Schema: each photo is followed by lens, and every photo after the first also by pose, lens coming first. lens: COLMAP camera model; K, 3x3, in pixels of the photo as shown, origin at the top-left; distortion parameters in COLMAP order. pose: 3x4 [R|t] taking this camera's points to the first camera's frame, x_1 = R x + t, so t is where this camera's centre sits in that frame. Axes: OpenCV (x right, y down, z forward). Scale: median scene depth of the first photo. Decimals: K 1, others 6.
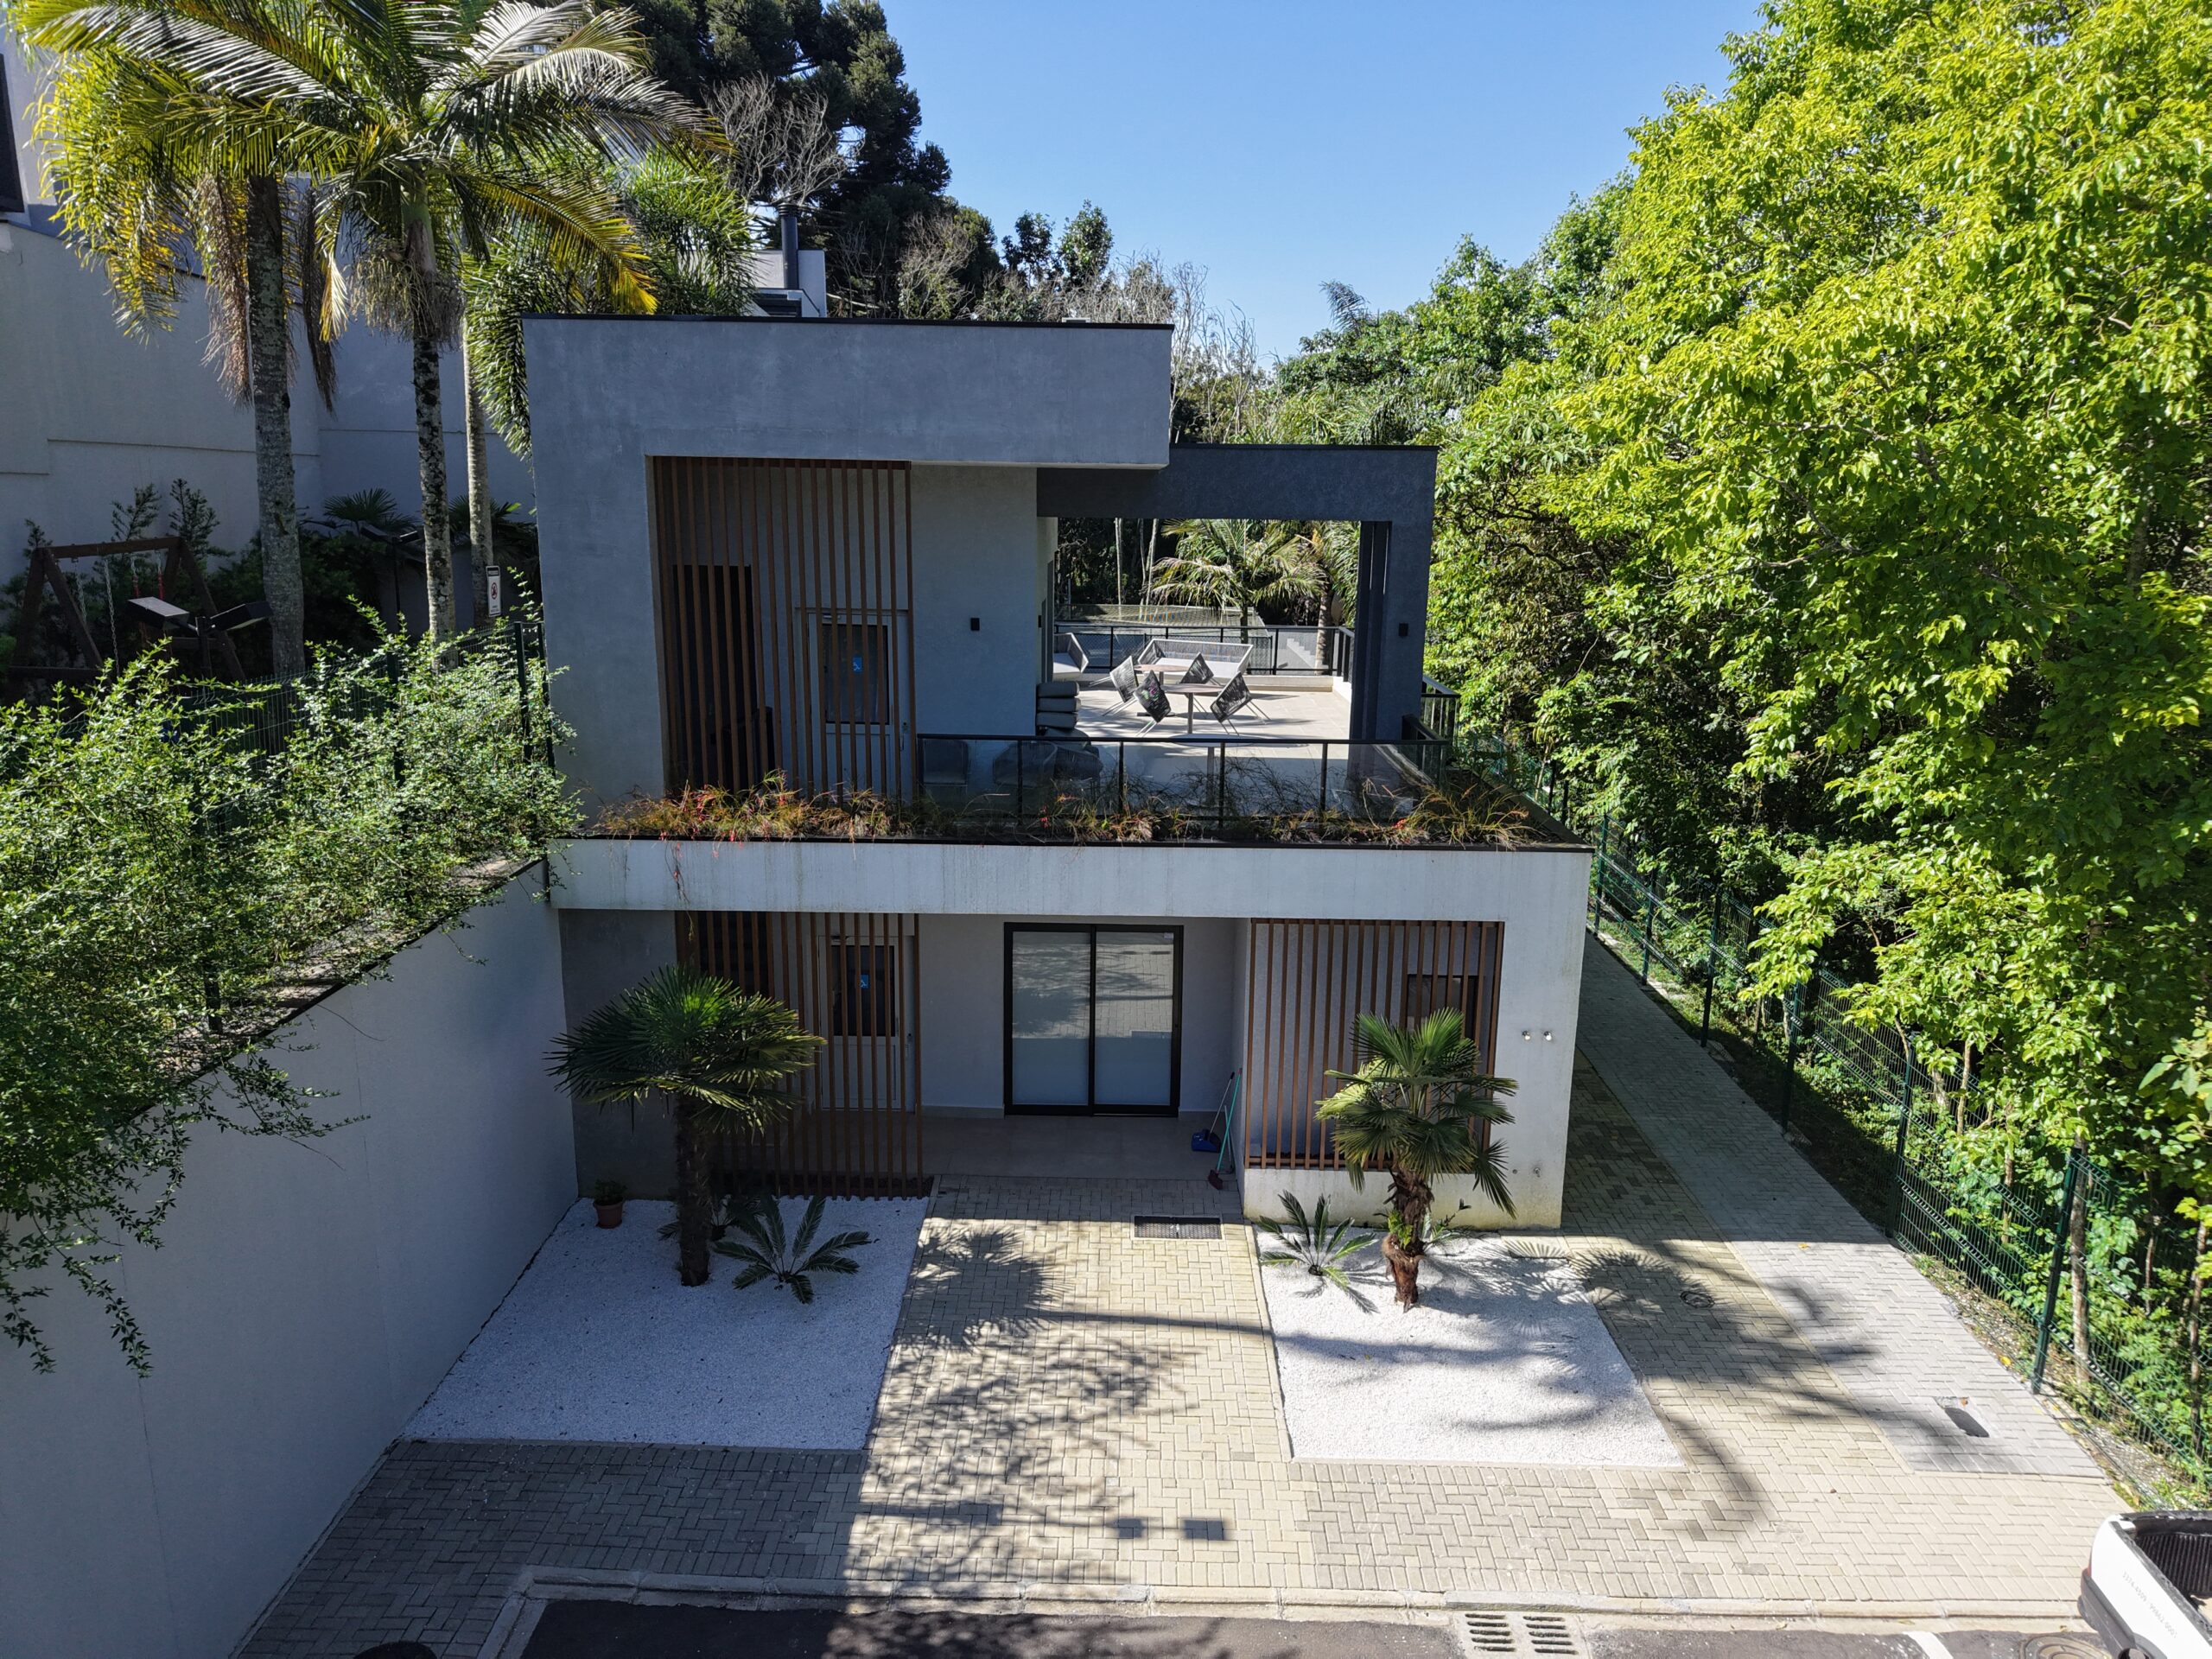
lens RADIAL K [[1510.2, 0, 1104.9], [0, 1510.2, 826.7], [0, 0, 1]] dist [0.002838, 0.001707]
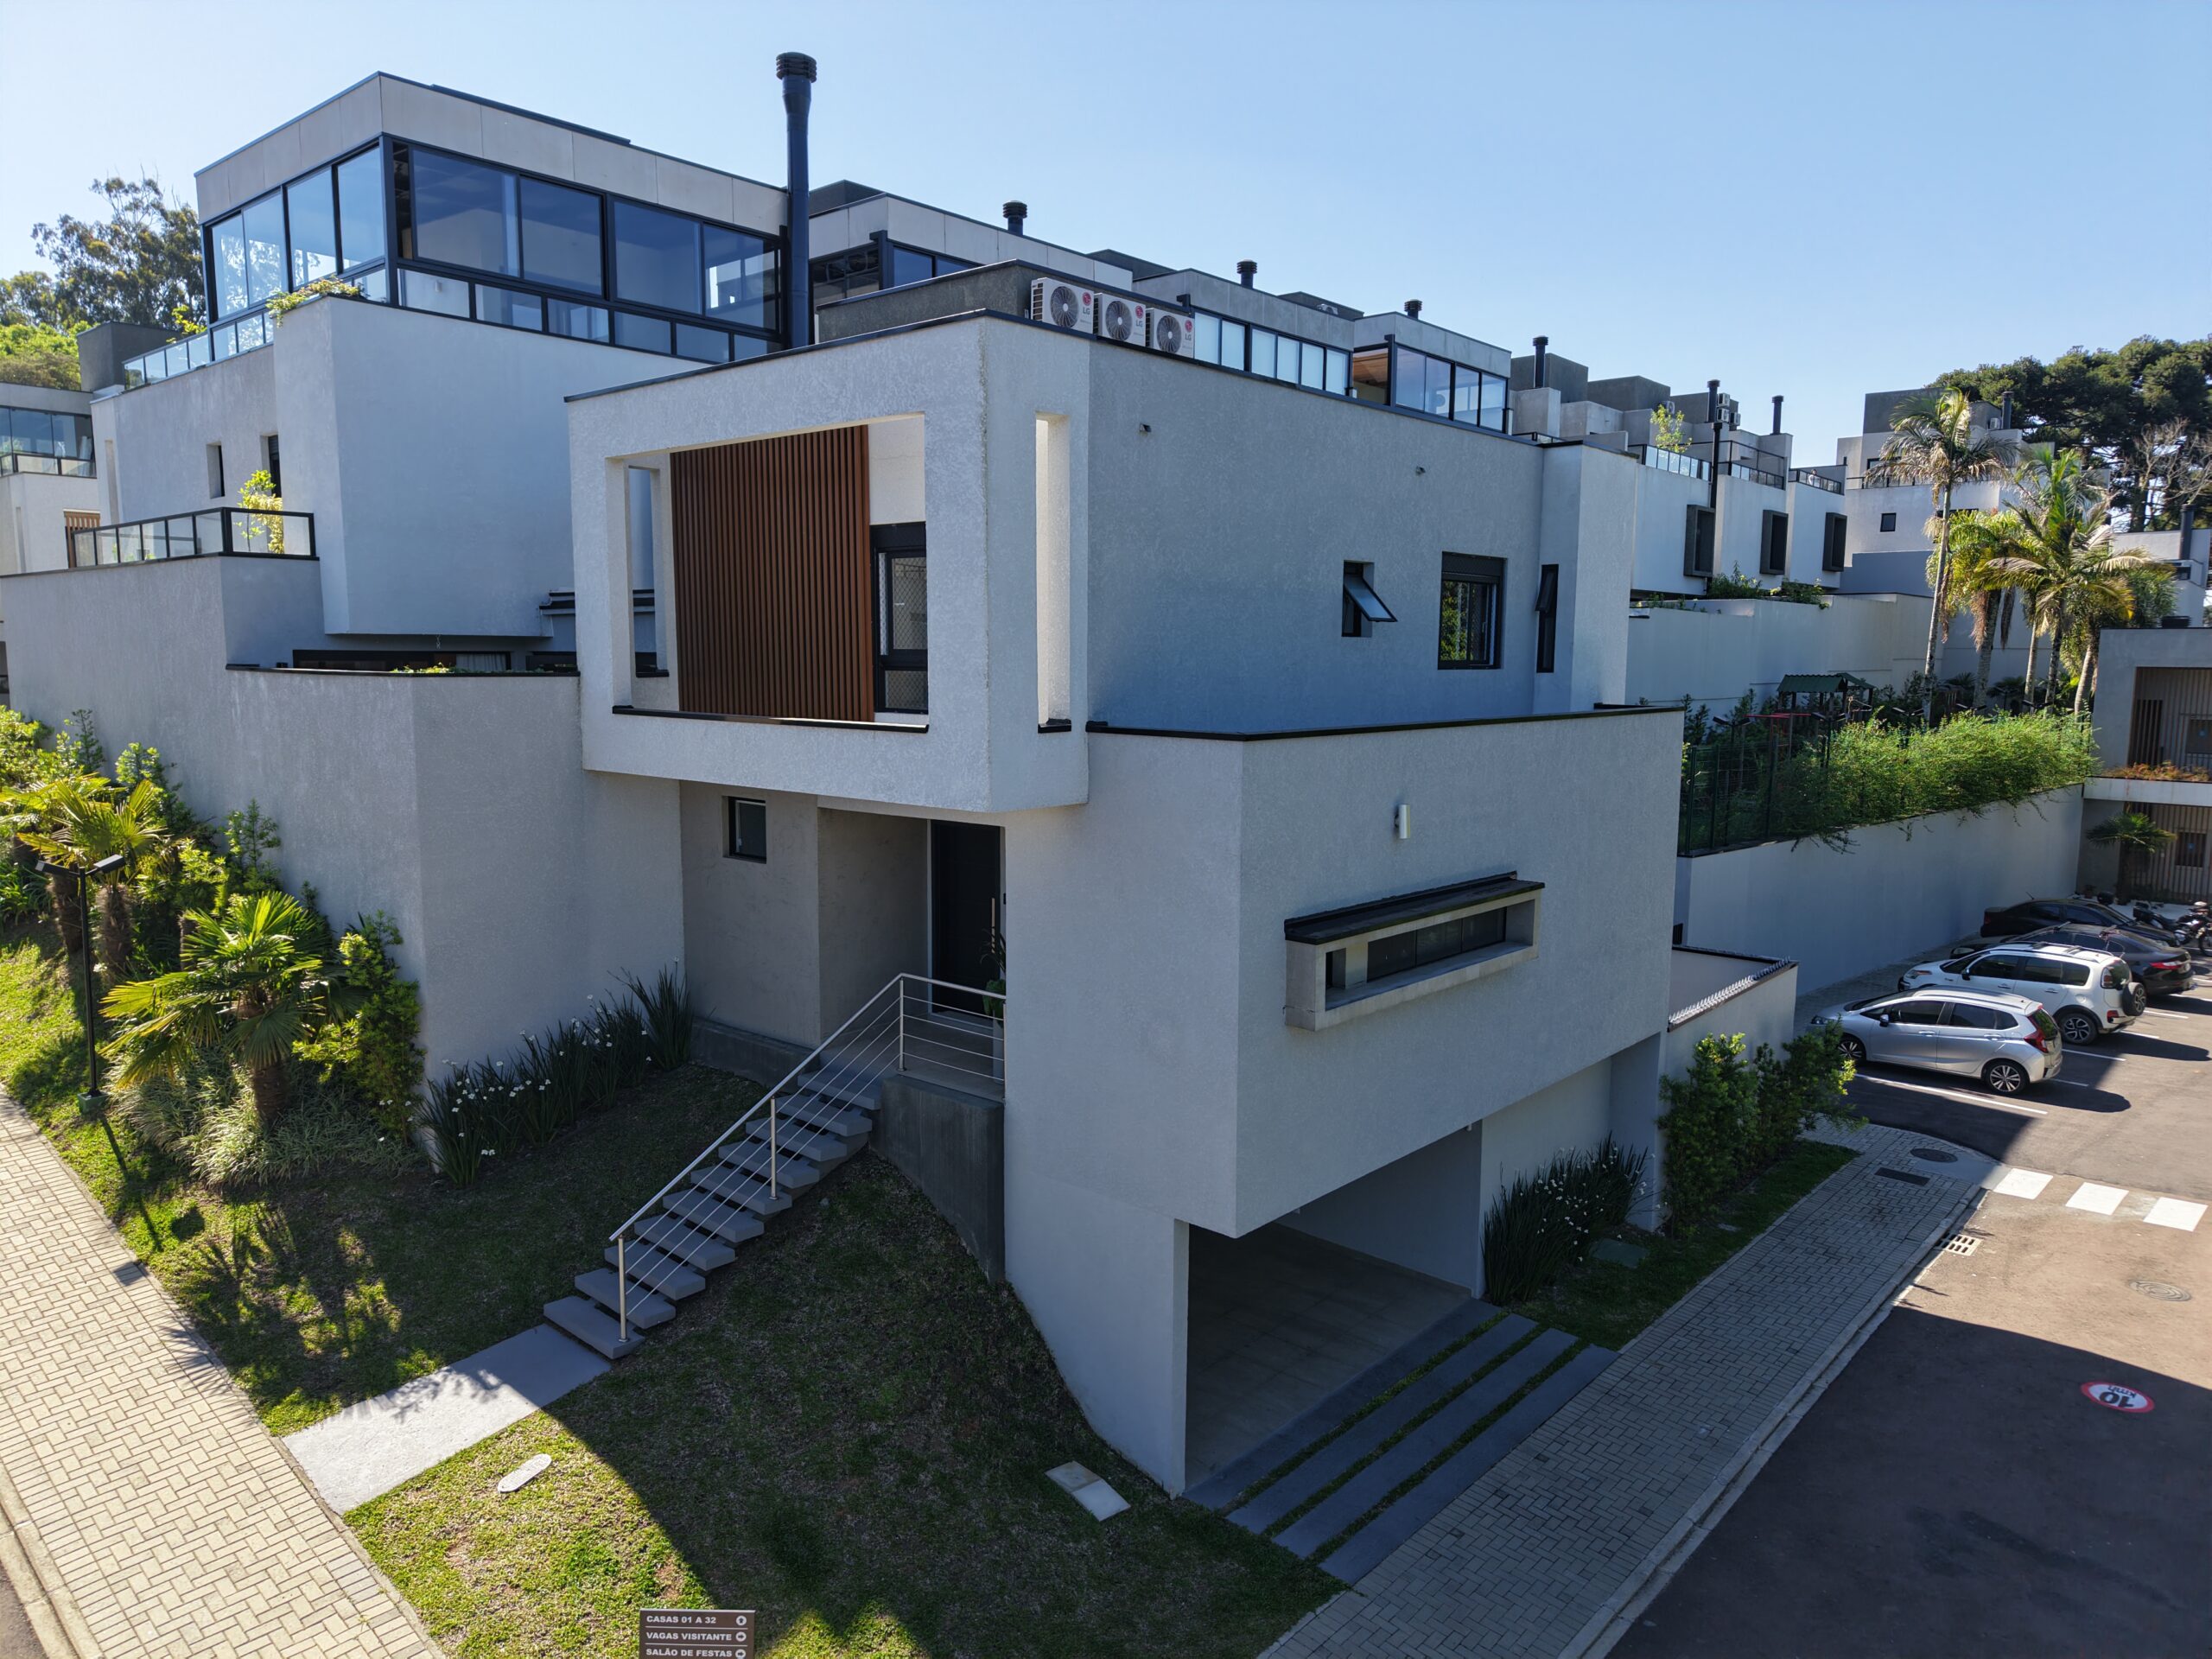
lens RADIAL K [[1510.2, 0, 1105.5], [0, 1510.2, 834.3], [0, 0, 1]] dist [0.002838, 0.001707]
pose [[0.700399, 0.084241, -0.708763, 0.513151], [-0.158129, 0.986648, -0.038993, 0.618430], [0.696015, 0.139387, 0.704368, -2.923879]]
